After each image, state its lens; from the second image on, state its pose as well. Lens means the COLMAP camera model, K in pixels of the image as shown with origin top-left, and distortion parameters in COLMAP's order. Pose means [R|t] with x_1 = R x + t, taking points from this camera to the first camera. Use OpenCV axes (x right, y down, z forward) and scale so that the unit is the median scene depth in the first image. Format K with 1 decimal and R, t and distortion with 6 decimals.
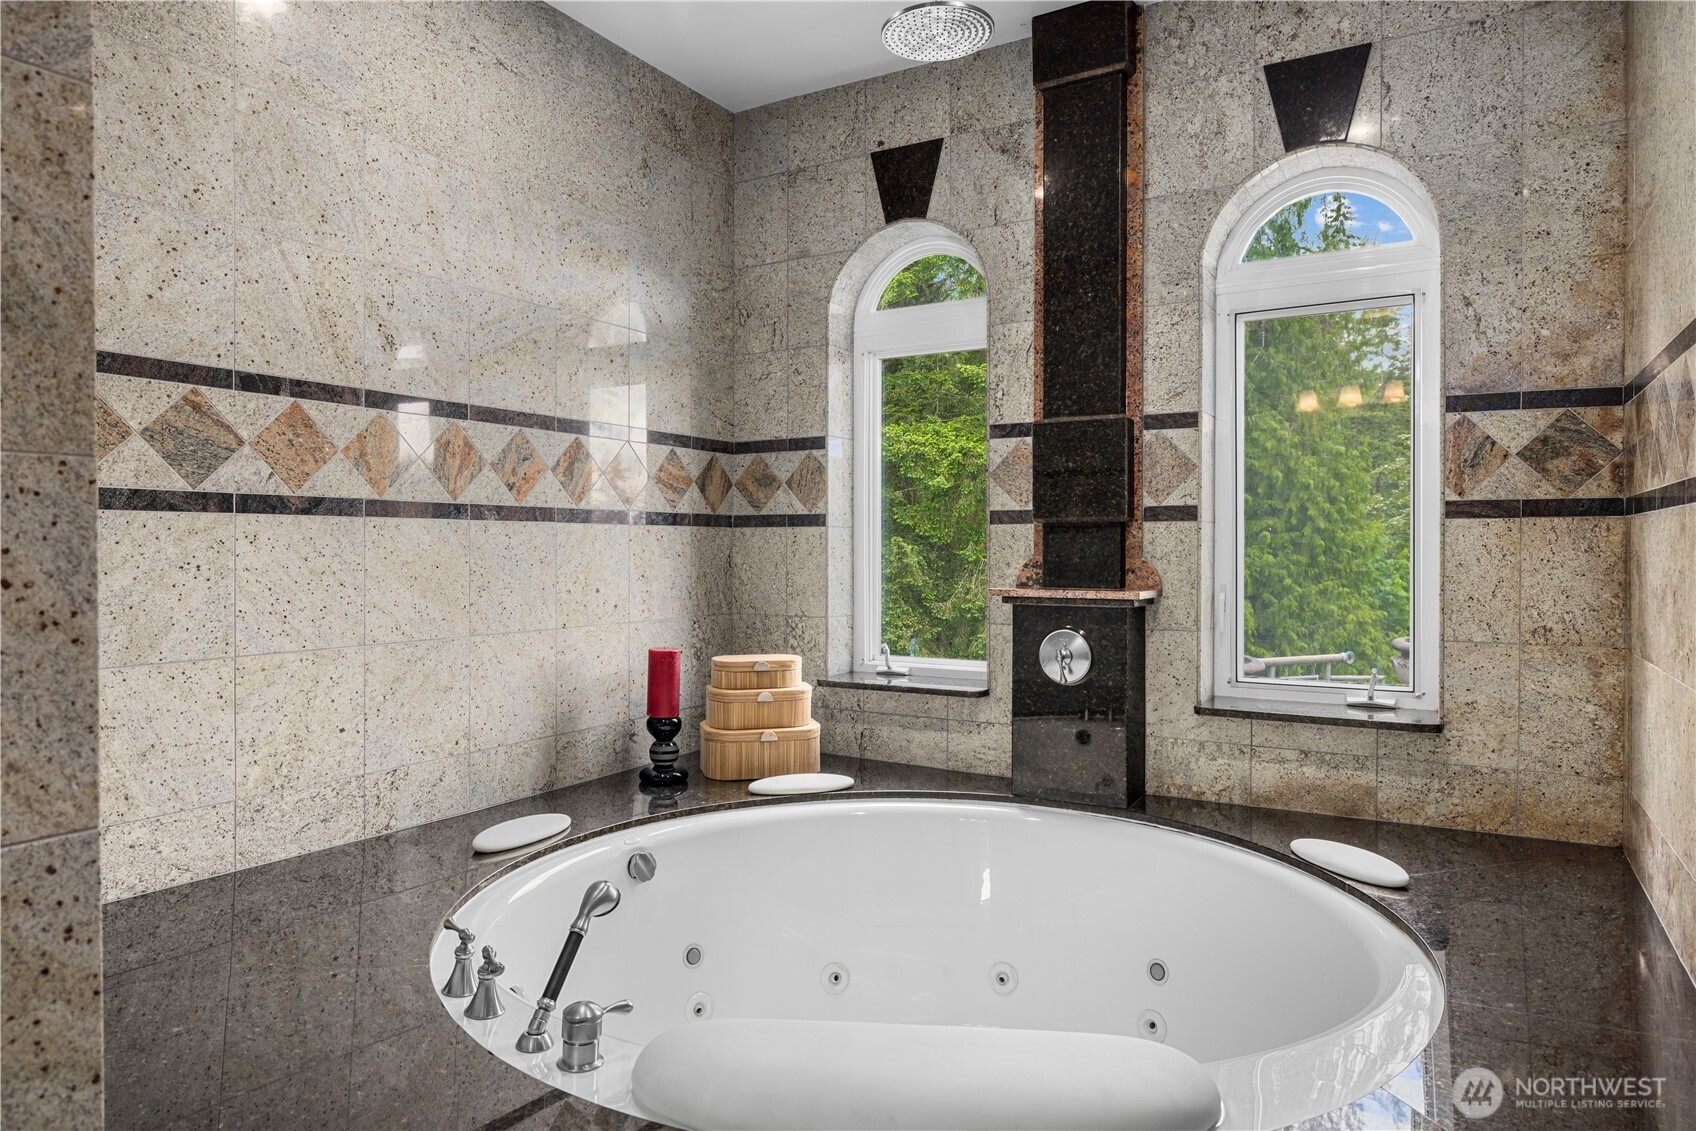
lens RADIAL K [[1095.1, 0, 860.9], [0, 1095.1, 556.1], [0, 0, 1]] dist [-0.006300, 0.000227]
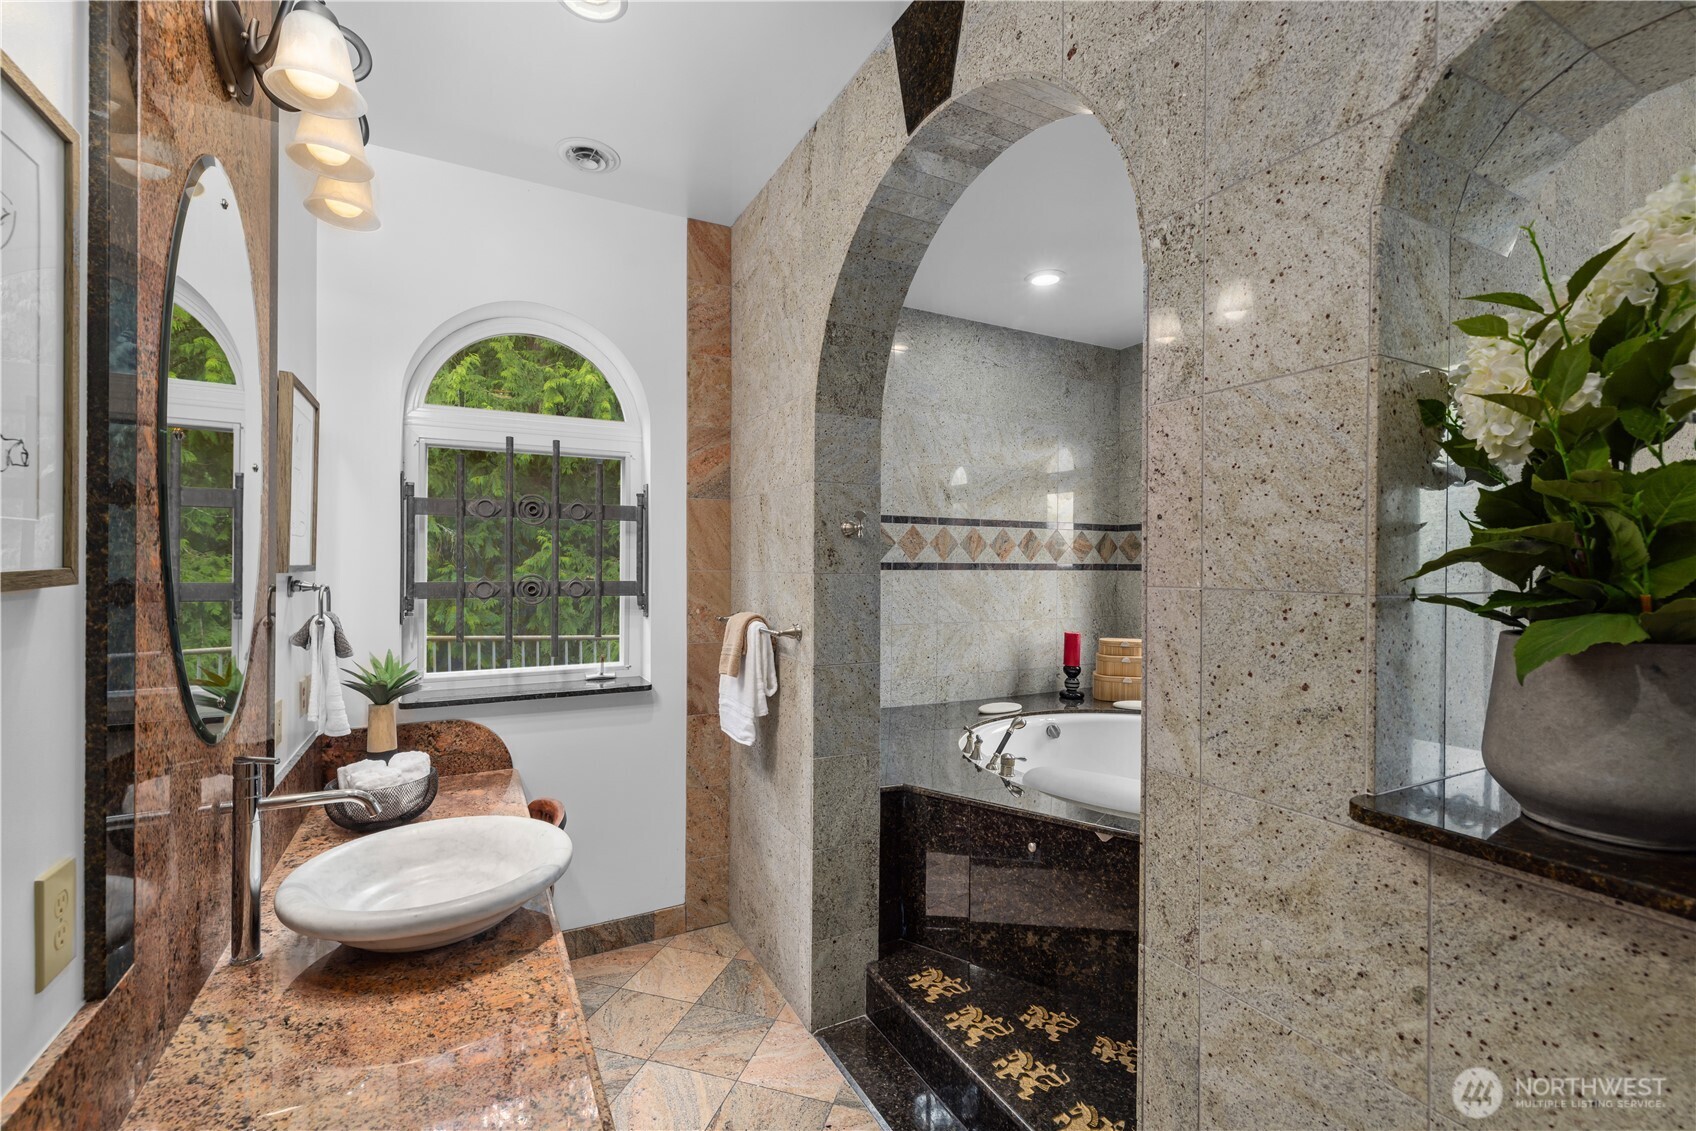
lens RADIAL K [[732.4, 0, 846.8], [0, 732.4, 564.6], [0, 0, 1]] dist [-0.001387, -0.000012]
pose [[0.853657, 0.005089, -0.520811, 0.187286], [-0.010997, 0.999905, -0.008255, -0.027726], [0.520720, 0.012774, 0.853632, -0.418793]]
